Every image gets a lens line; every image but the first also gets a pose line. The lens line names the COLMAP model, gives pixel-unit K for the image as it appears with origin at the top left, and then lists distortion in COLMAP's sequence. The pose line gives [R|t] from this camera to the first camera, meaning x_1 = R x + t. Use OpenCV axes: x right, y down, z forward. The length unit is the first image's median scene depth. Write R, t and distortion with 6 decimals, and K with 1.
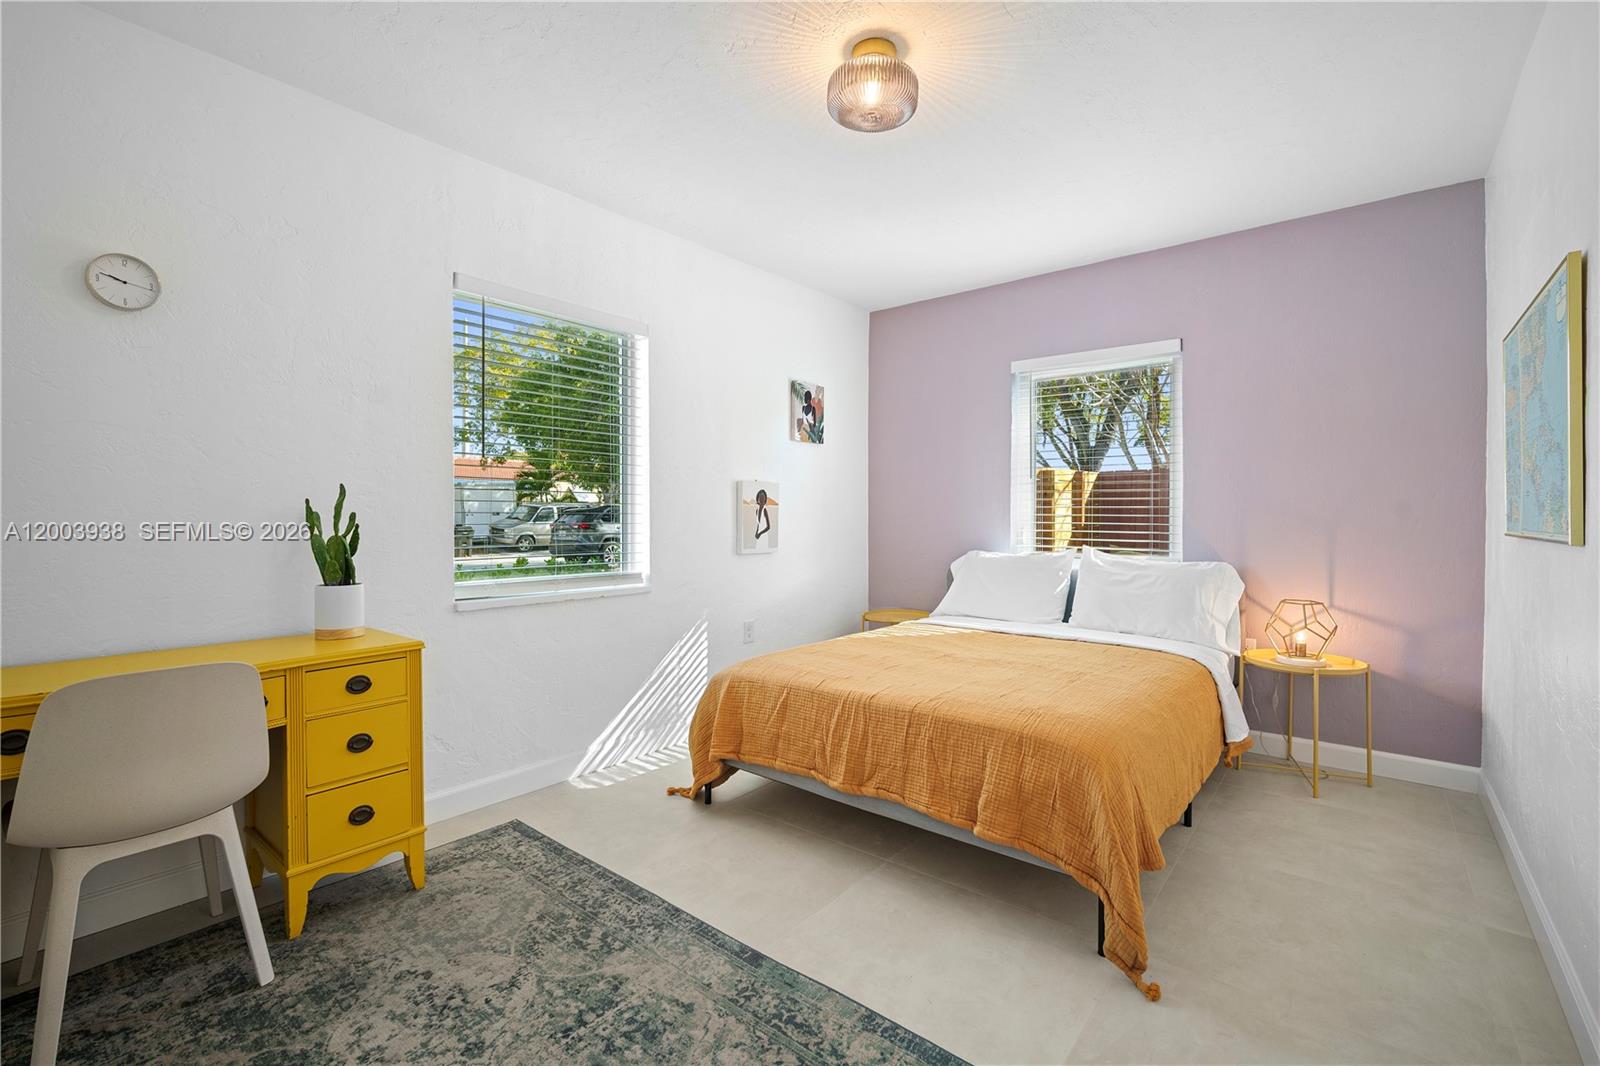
lens RADIAL K [[693.0, 0, 791.6], [0, 693.0, 521.2], [0, 0, 1]] dist [-0.007958, 0.003076]
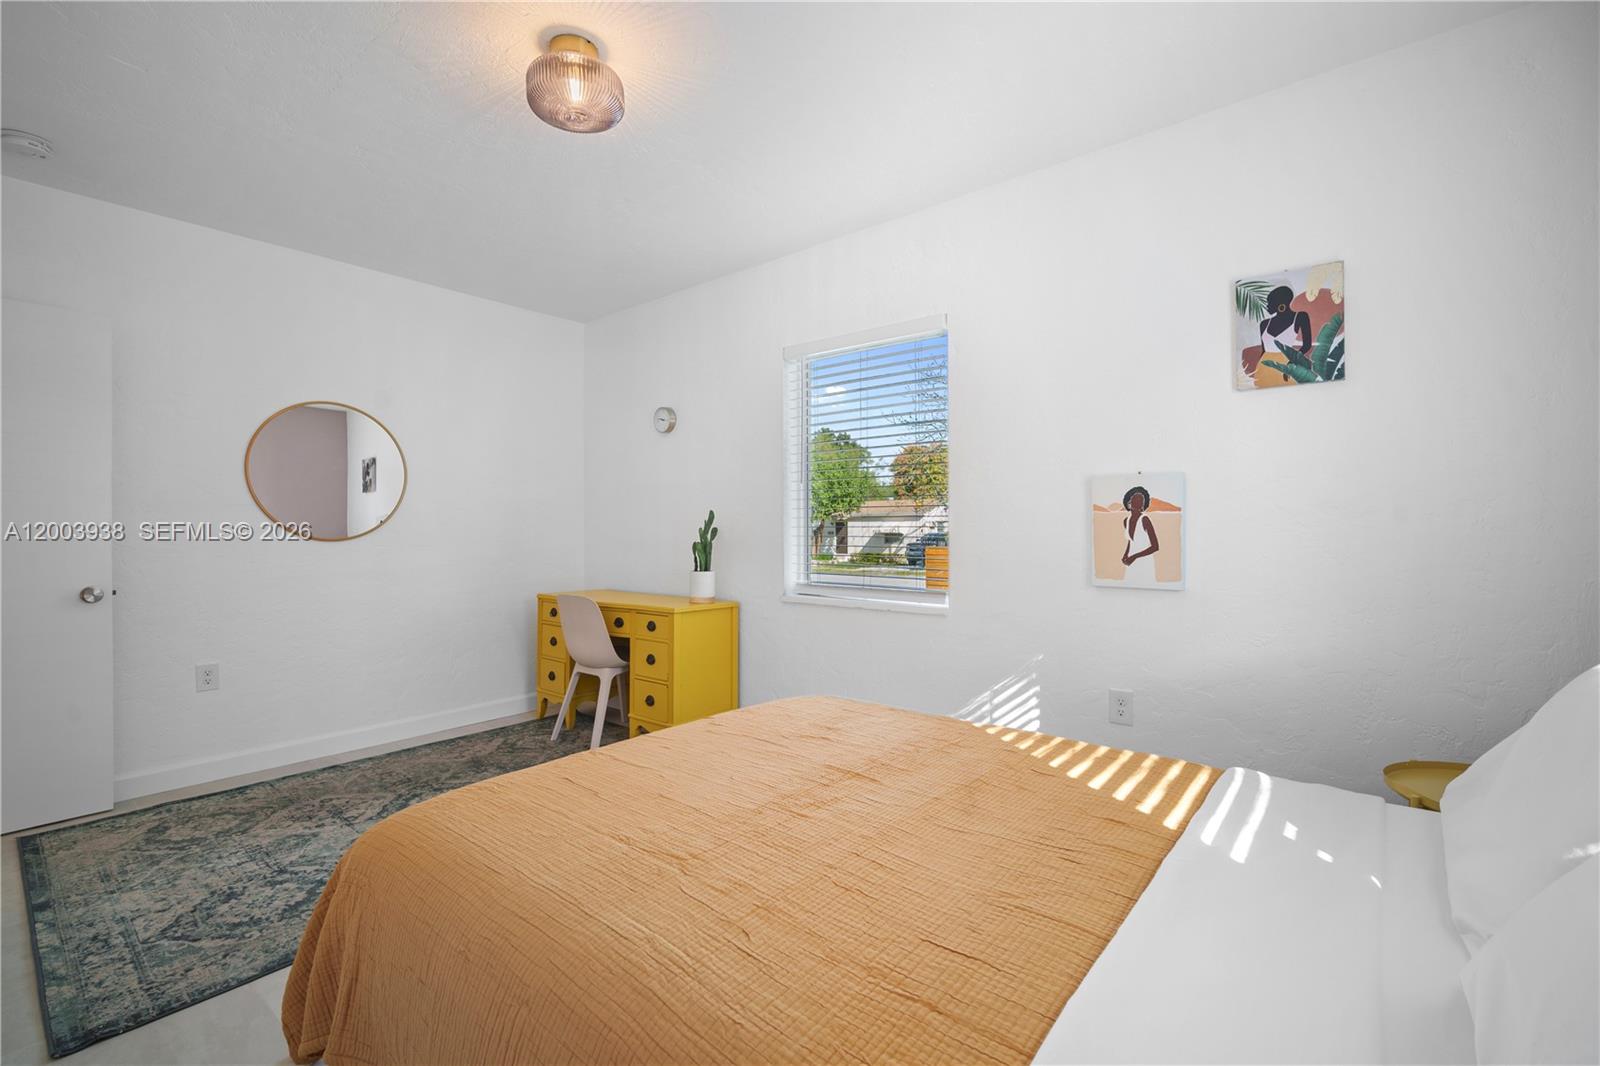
lens RADIAL K [[693.0, 0, 798.3], [0, 693.0, 524.4], [0, 0, 1]] dist [-0.007958, 0.003076]
pose [[0.013895, -0.003156, -0.999898, 0.678888], [-0.003504, 0.999989, -0.003204, -0.009933], [0.999897, 0.003548, 0.013884, 0.806256]]
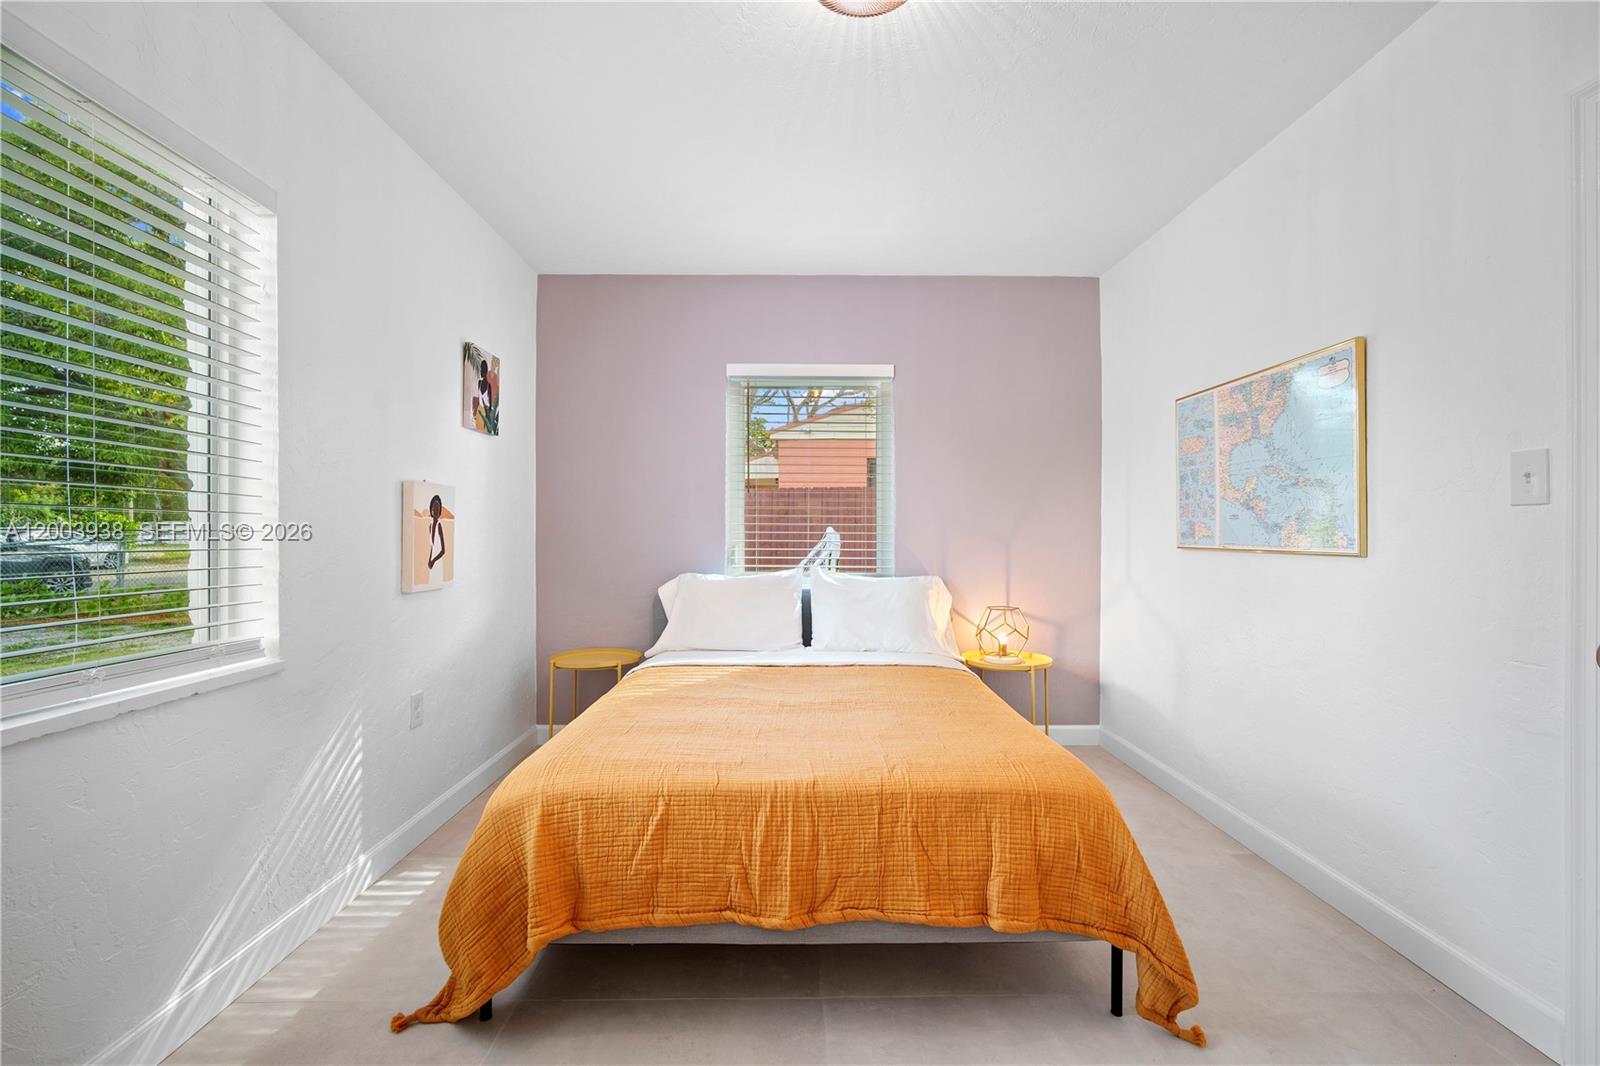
lens RADIAL K [[693.0, 0, 796.6], [0, 693.0, 538.1], [0, 0, 1]] dist [-0.007958, 0.003076]
pose [[0.761300, -0.005618, 0.648375, -0.248650], [0.005494, 0.999982, 0.002213, -0.004088], [-0.648376, 0.001877, 0.761318, 0.309702]]
